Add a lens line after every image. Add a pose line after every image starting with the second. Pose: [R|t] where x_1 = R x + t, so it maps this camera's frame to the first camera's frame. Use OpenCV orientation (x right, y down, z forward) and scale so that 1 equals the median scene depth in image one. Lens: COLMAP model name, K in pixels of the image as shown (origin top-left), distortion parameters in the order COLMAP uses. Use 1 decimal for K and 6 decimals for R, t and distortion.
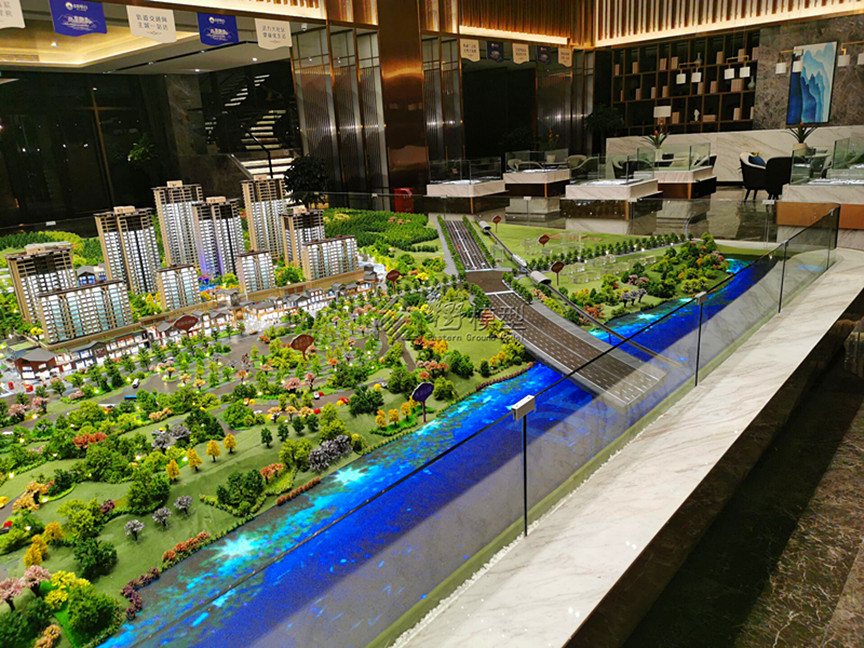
lens RADIAL K [[659.2, 0, 430.5], [0, 659.2, 327.1], [0, 0, 1]] dist [0.058092, -0.053934]
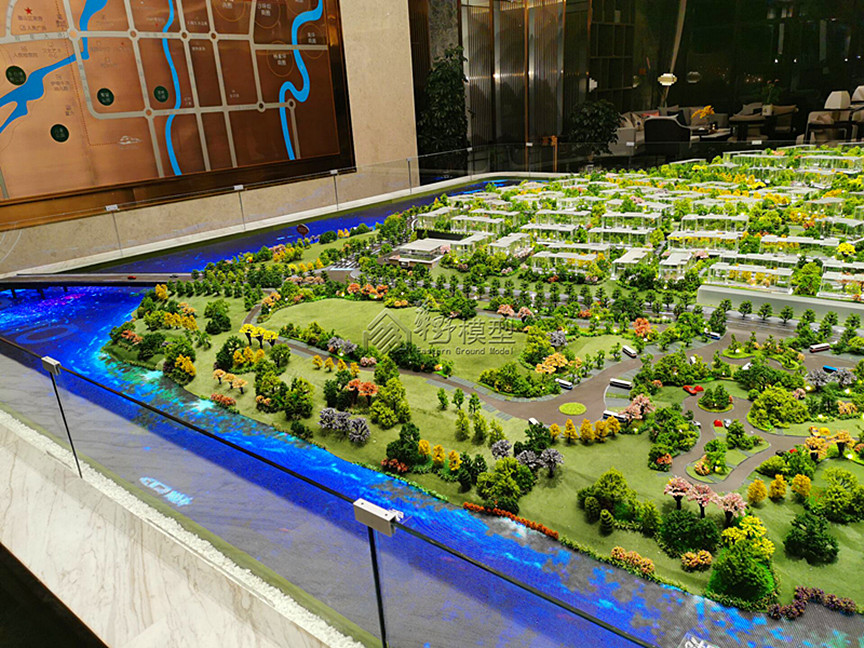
lens RADIAL K [[659.2, 0, 430.5], [0, 659.2, 327.1], [0, 0, 1]] dist [0.058092, -0.053934]
pose [[0.014088, 0.385212, -0.922720, 0.021794], [-0.223437, 0.900690, 0.372604, -0.013336], [0.974617, 0.200921, 0.098759, 0.046424]]
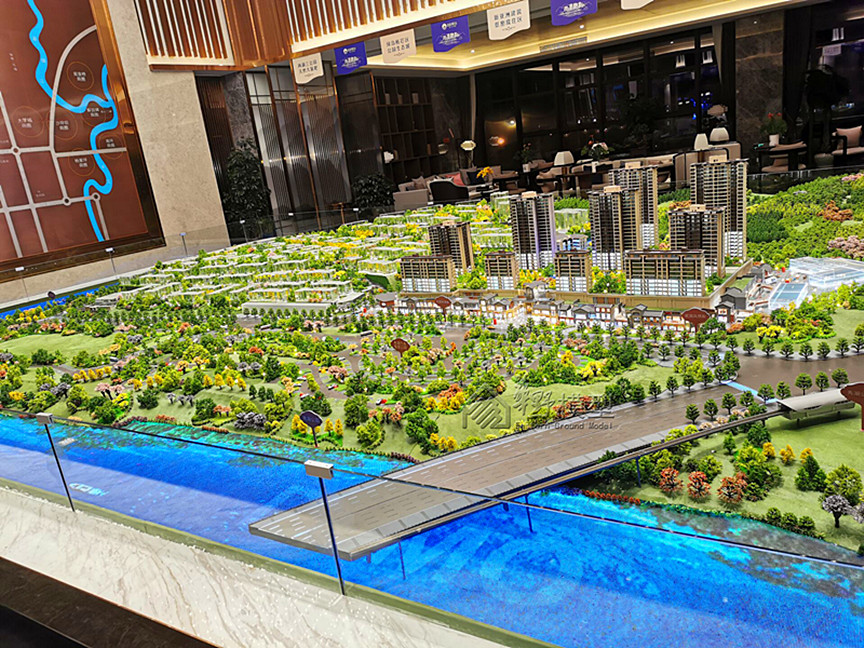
lens RADIAL K [[659.2, 0, 430.5], [0, 659.2, 327.1], [0, 0, 1]] dist [0.058092, -0.053934]
pose [[0.154572, 0.297845, -0.942017, 0.173861], [-0.159680, 0.948472, 0.273685, -0.064951], [0.974992, 0.108118, 0.194167, 0.170265]]
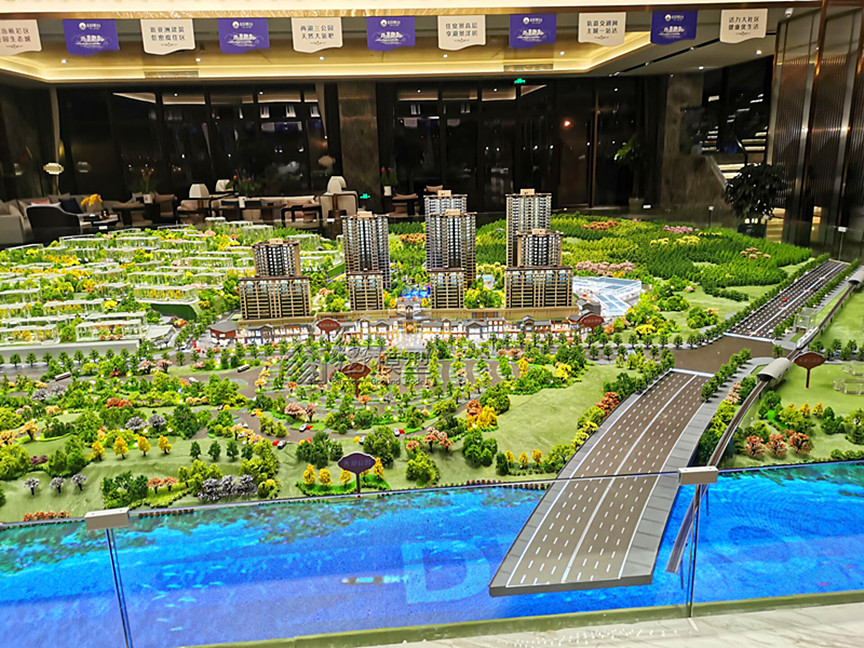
lens RADIAL K [[655.8, 0, 430.3], [0, 655.8, 326.9], [0, 0, 1]] dist [0.058327, -0.053228]
pose [[0.713221, 0.213117, -0.667755, 0.104413], [-0.208576, 0.974031, 0.088089, -0.029924], [0.669188, 0.076450, 0.739150, 0.073582]]
